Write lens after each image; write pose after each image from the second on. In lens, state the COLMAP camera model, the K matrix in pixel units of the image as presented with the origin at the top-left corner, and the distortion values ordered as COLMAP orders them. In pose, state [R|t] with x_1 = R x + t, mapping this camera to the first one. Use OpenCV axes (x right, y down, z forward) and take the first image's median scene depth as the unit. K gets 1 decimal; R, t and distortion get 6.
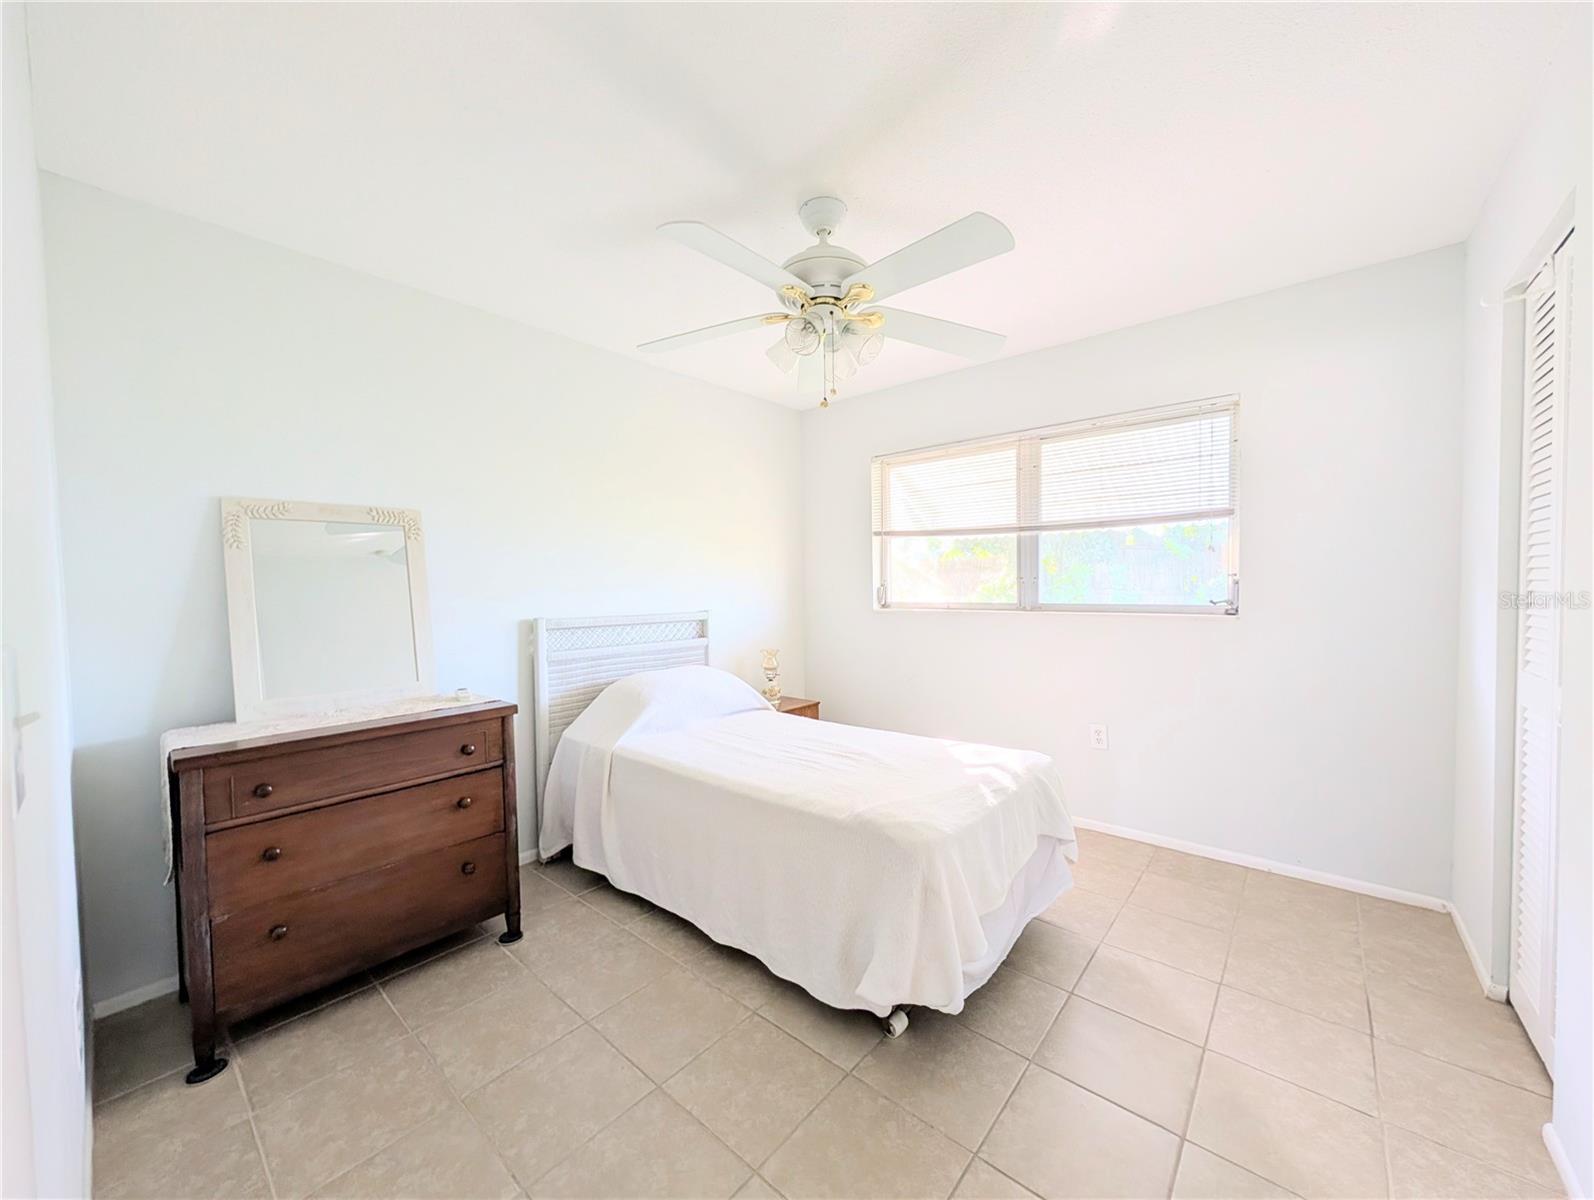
lens RADIAL K [[613.0, 0, 792.5], [0, 613.0, 598.0], [0, 0, 1]] dist [-0.001944, 0.000613]
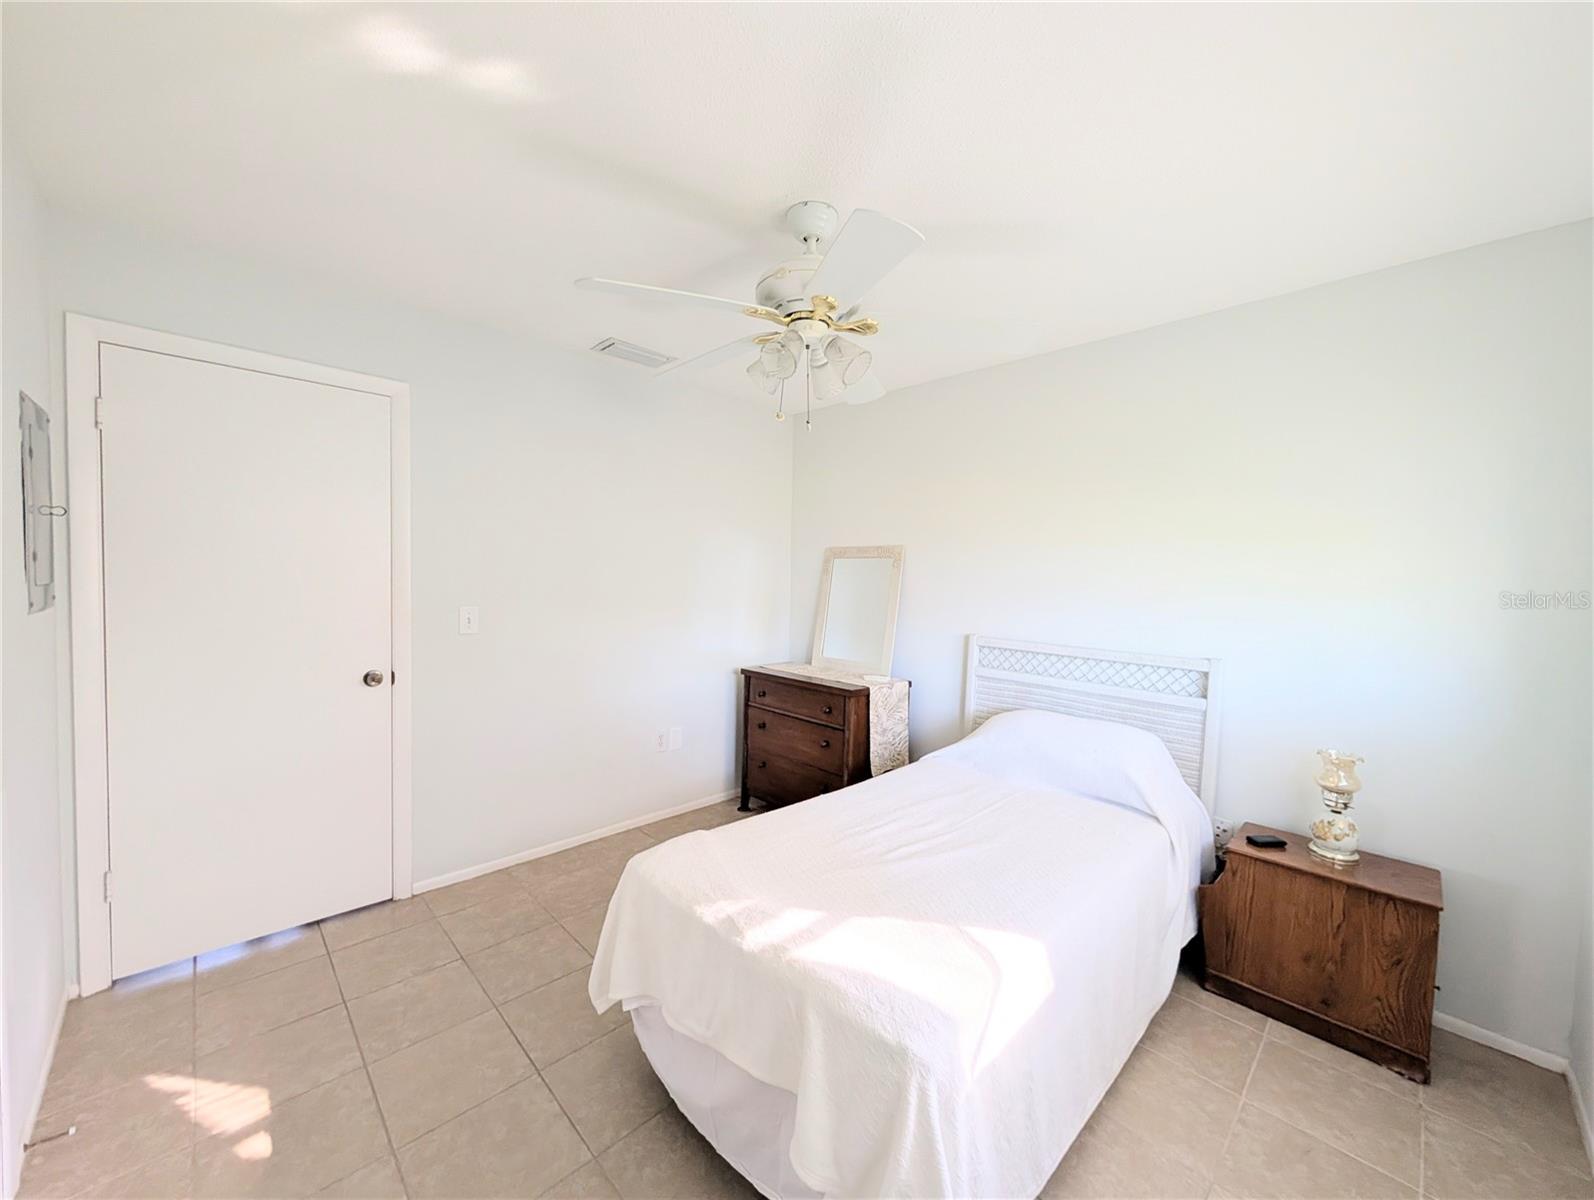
lens RADIAL K [[613.0, 0, 796.8], [0, 613.0, 599.7], [0, 0, 1]] dist [-0.001944, 0.000613]
pose [[-0.071568, 0.053050, -0.996024, 0.605717], [-0.051408, 0.997061, 0.056799, -0.064804], [0.996110, 0.055269, -0.068630, 0.649637]]
